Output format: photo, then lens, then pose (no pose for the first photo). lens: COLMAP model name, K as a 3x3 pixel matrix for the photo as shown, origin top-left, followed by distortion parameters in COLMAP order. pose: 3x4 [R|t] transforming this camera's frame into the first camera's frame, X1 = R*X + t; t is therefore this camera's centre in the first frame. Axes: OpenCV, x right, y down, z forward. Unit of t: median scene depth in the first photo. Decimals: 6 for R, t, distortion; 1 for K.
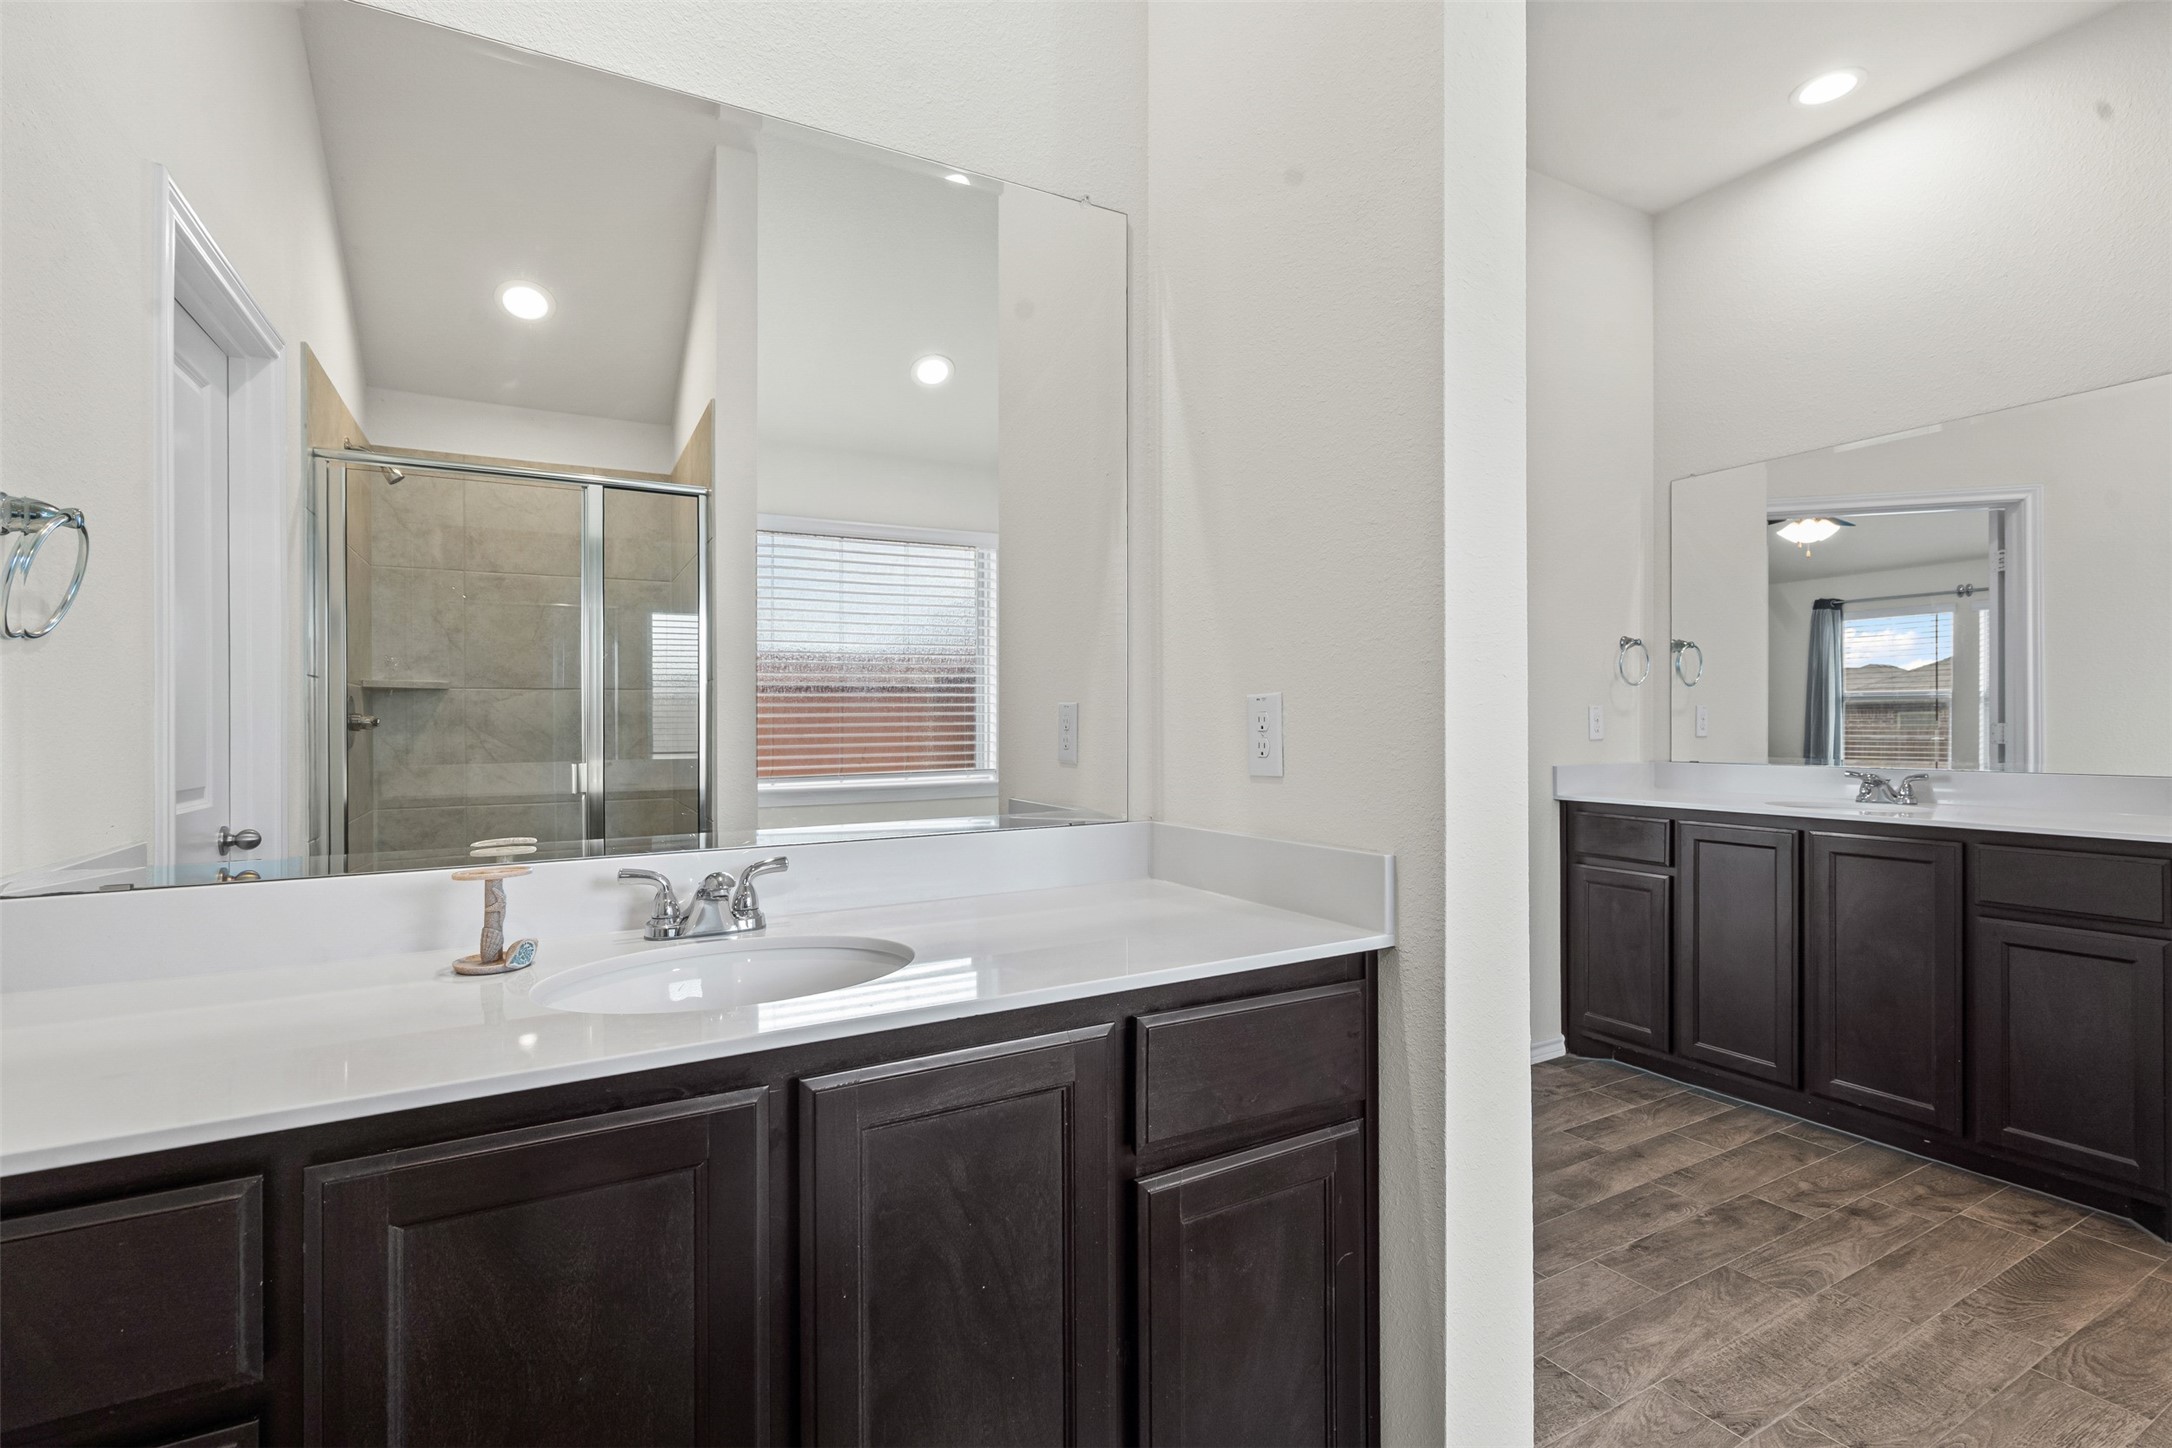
lens RADIAL K [[996.7, 0, 1091.7], [0, 996.7, 720.3], [0, 0, 1]] dist [-0.004143, 0.002125]
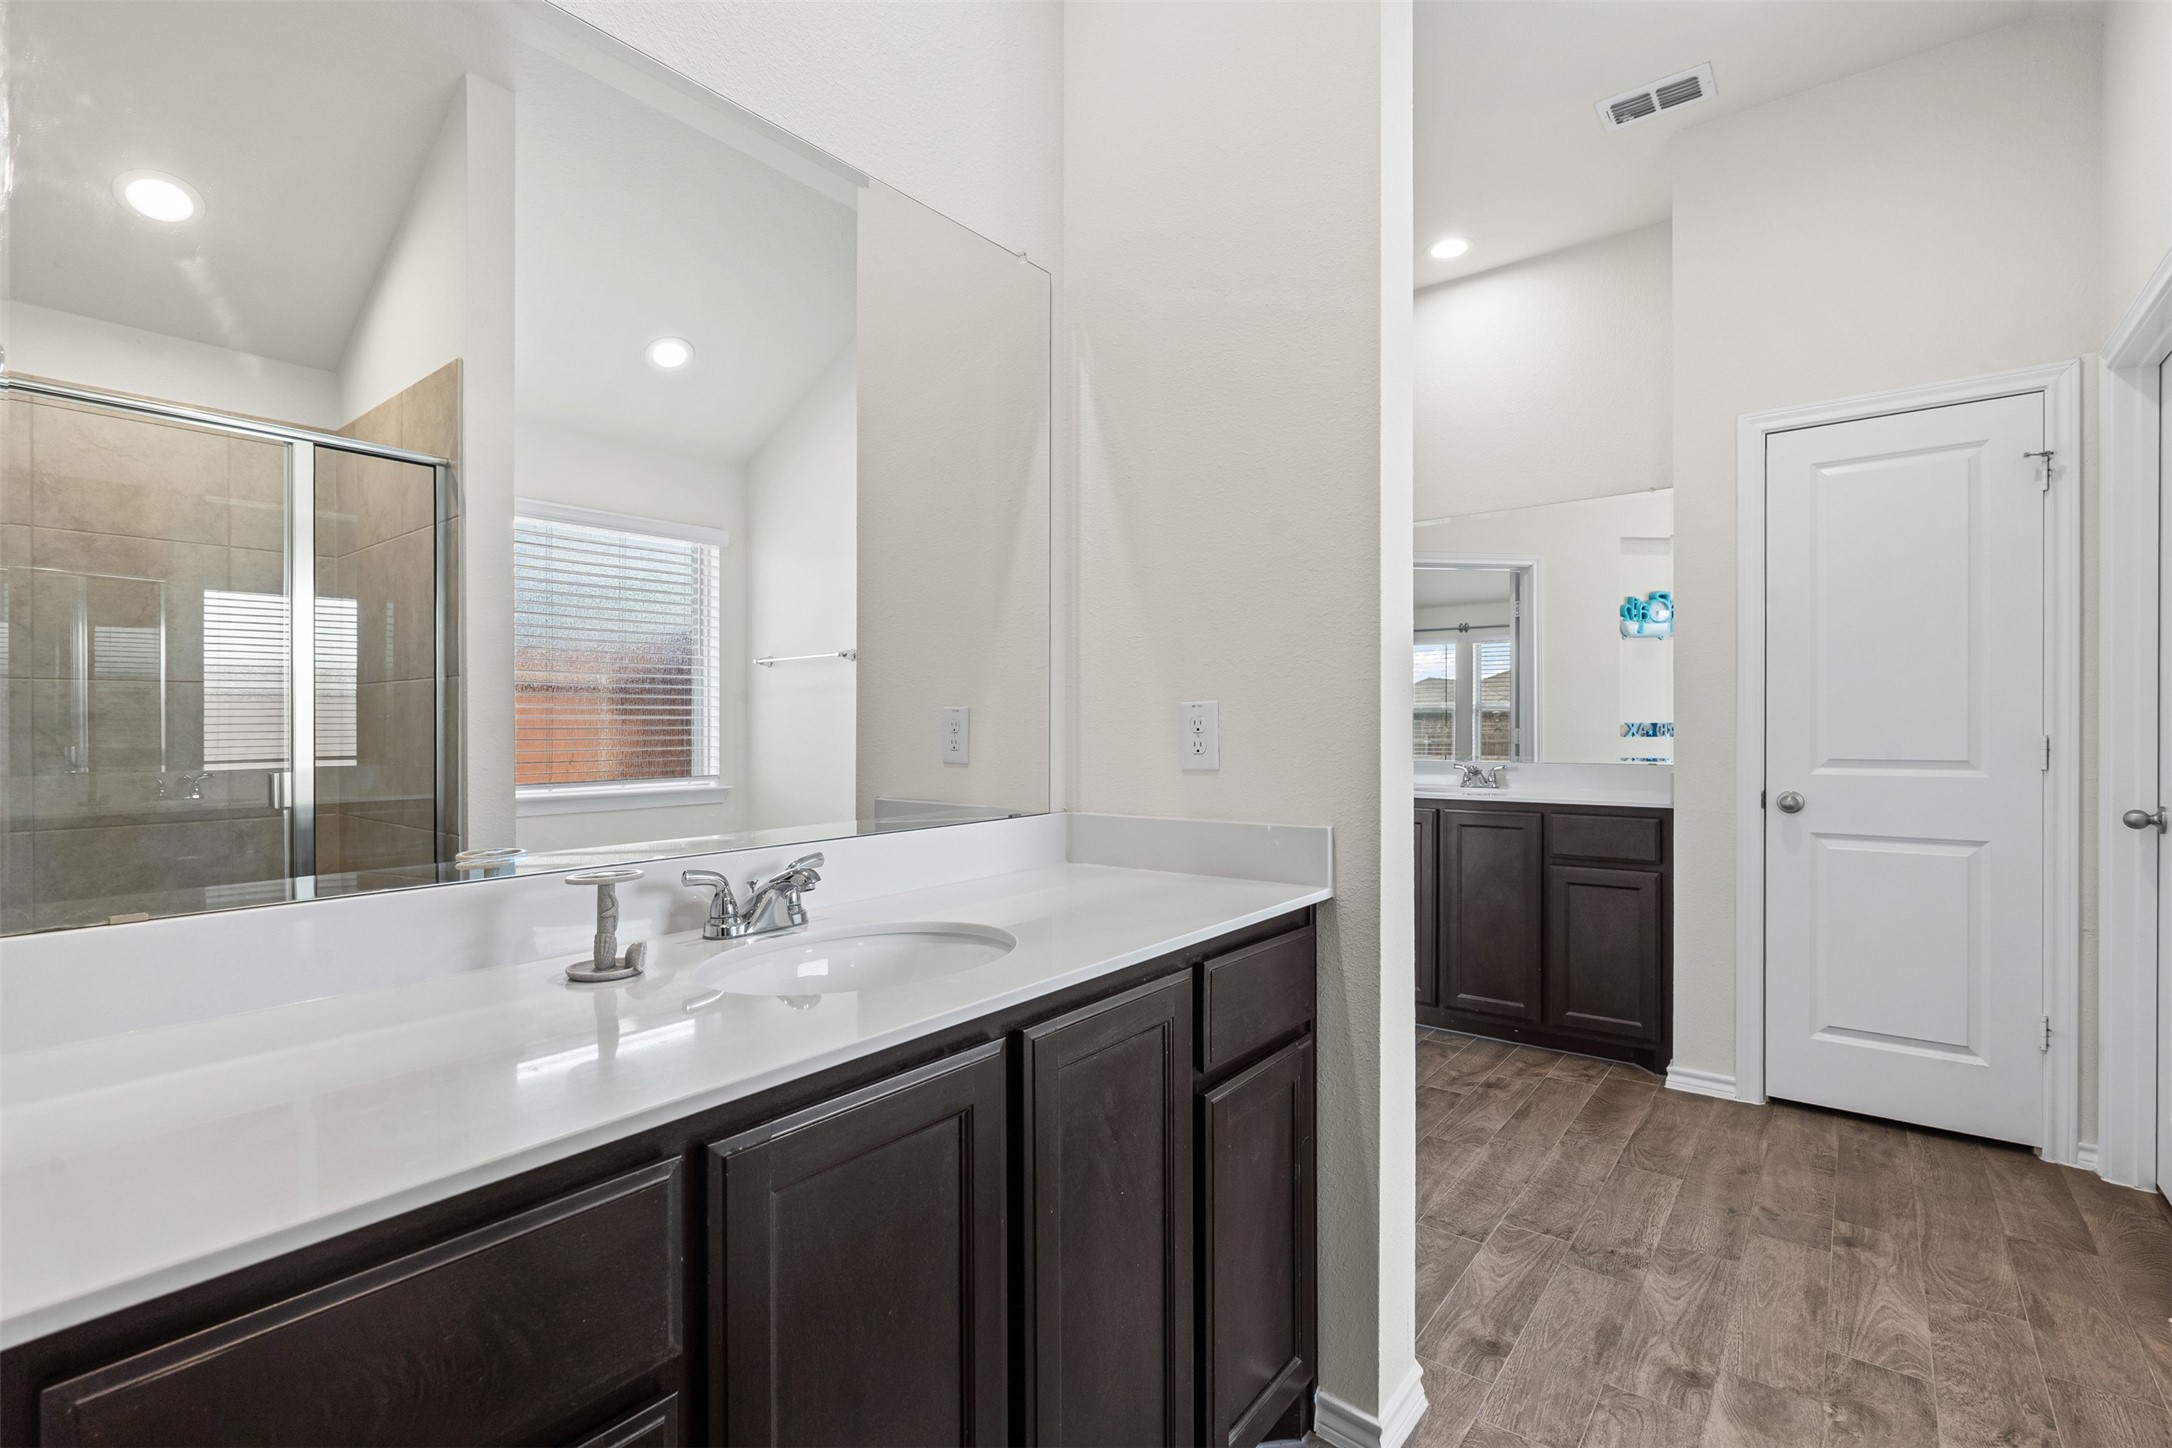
lens RADIAL K [[996.7, 0, 1081.1], [0, 996.7, 728.7], [0, 0, 1]] dist [-0.004143, 0.002125]
pose [[0.921006, 0.002138, 0.389542, -0.345176], [-0.003396, 0.999991, 0.002541, 0.002877], [-0.389533, -0.003663, 0.921005, -0.048394]]
